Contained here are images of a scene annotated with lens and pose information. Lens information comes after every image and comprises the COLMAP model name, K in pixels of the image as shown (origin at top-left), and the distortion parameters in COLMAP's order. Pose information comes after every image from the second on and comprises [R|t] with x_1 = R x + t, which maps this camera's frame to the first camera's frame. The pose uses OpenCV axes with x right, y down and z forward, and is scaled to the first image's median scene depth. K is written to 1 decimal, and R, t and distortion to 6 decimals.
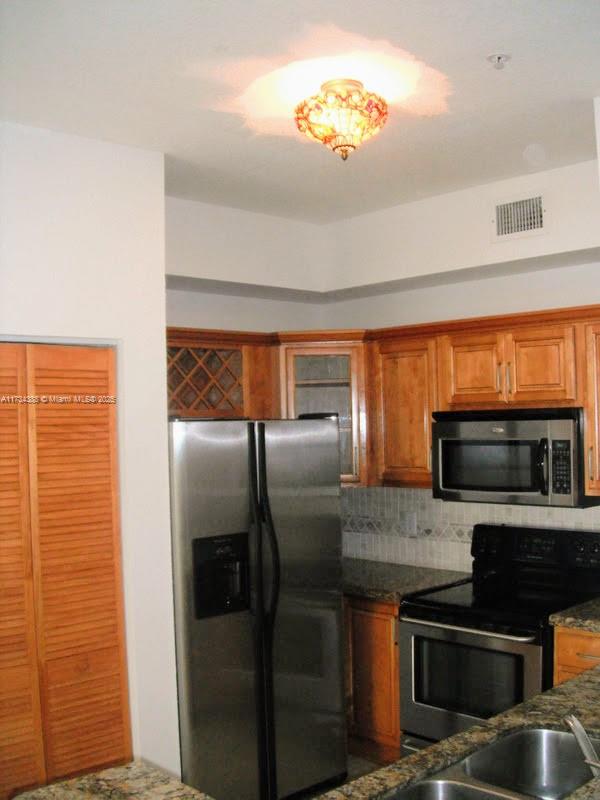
lens RADIAL K [[860.2, 0, 309.8], [0, 860.2, 404.5], [0, 0, 1]] dist [-0.234195, 0.111816]
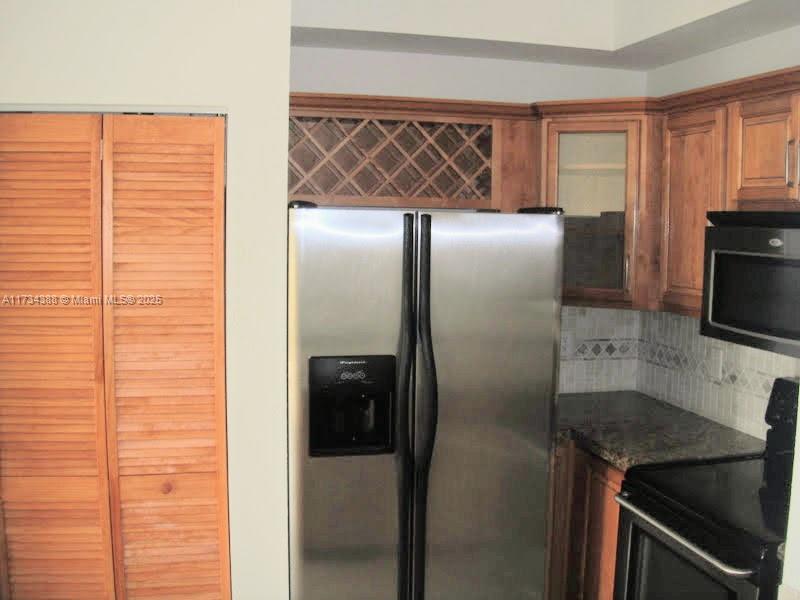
lens RADIAL K [[860.2, 0, 404.8], [0, 860.2, 284.4], [0, 0, 1]] dist [-0.234195, 0.111816]
pose [[0.866291, 0.074653, -0.493930, 0.301416], [-0.026420, 0.994233, 0.103933, 0.004362], [0.498840, -0.076987, 0.863268, 0.322969]]
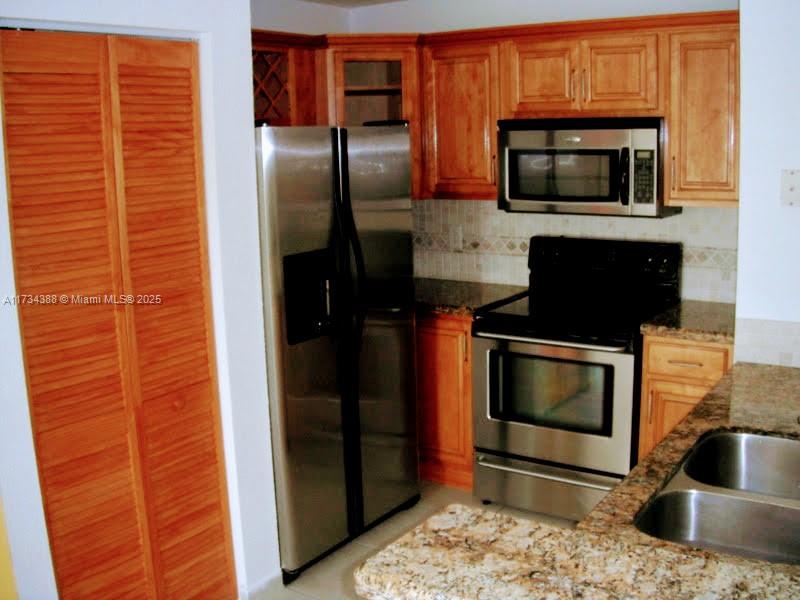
lens RADIAL K [[860.2, 0, 404.8], [0, 860.2, 284.4], [0, 0, 1]] dist [-0.234195, 0.111816]
pose [[0.977503, -0.037017, 0.207647, -0.183517], [-0.001224, 0.983467, 0.181081, 0.019487], [-0.210918, -0.177261, 0.961297, 0.080779]]
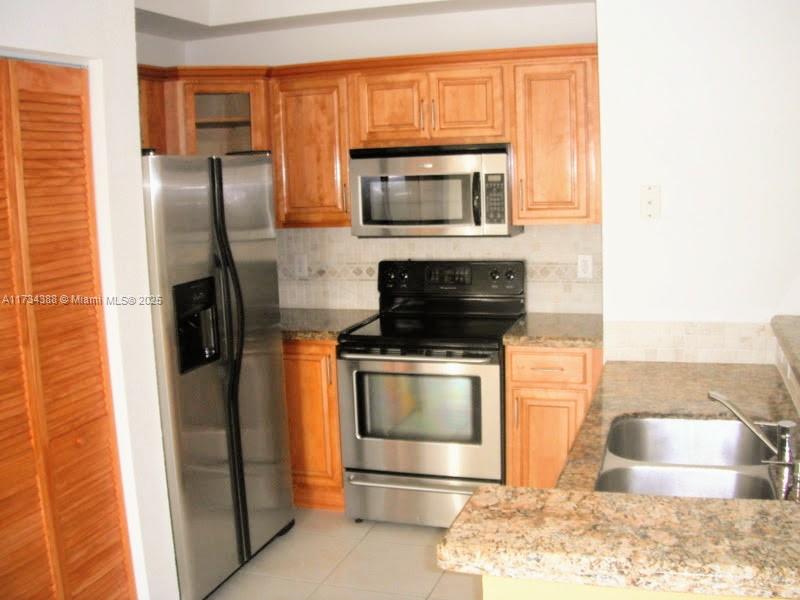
lens RADIAL K [[860.2, 0, 404.8], [0, 860.2, 284.4], [0, 0, 1]] dist [-0.234195, 0.111816]
pose [[0.883640, -0.069928, 0.462915, -0.303767], [0.005819, 0.990346, 0.138494, 0.030477], [-0.468131, -0.119686, 0.875516, 0.090560]]
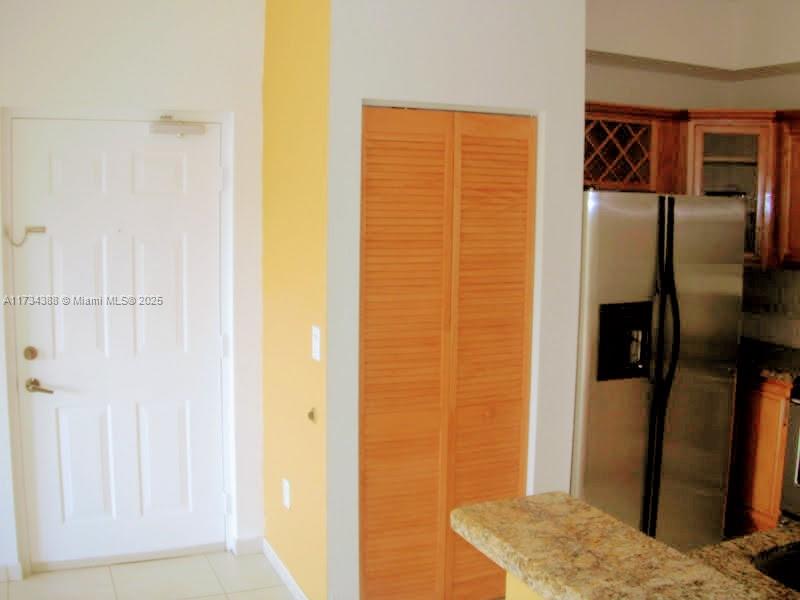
lens RADIAL K [[860.2, 0, 404.8], [0, 860.2, 284.4], [0, 0, 1]] dist [-0.234195, 0.111816]
pose [[0.943571, 0.073016, -0.323019, -0.024954], [-0.032074, 0.990955, 0.130306, 0.004528], [0.329612, -0.112593, 0.937379, -0.052282]]
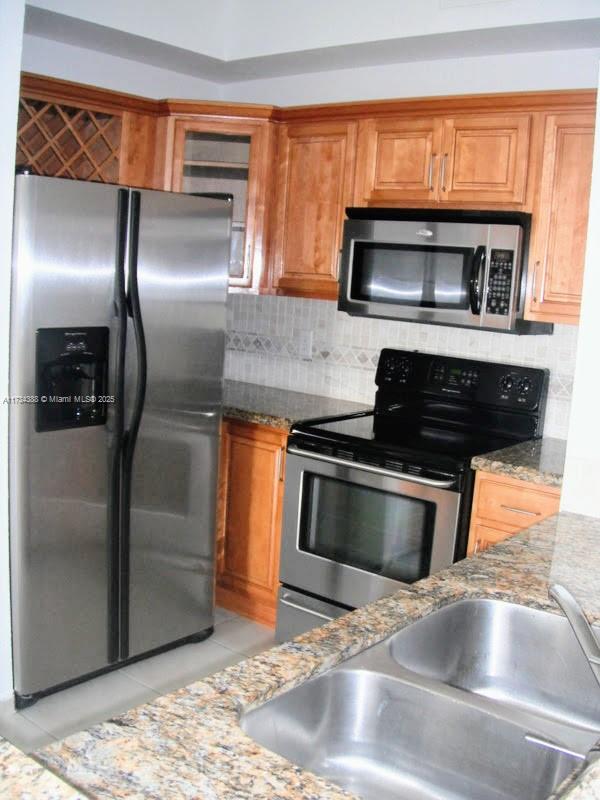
lens RADIAL K [[860.2, 0, 309.8], [0, 860.2, 404.5], [0, 0, 1]] dist [-0.234195, 0.111816]
pose [[0.987308, 0.066341, 0.144295, 0.002473], [-0.090855, 0.981148, 0.170570, 0.066105], [-0.130259, -0.181515, 0.974723, 0.188027]]
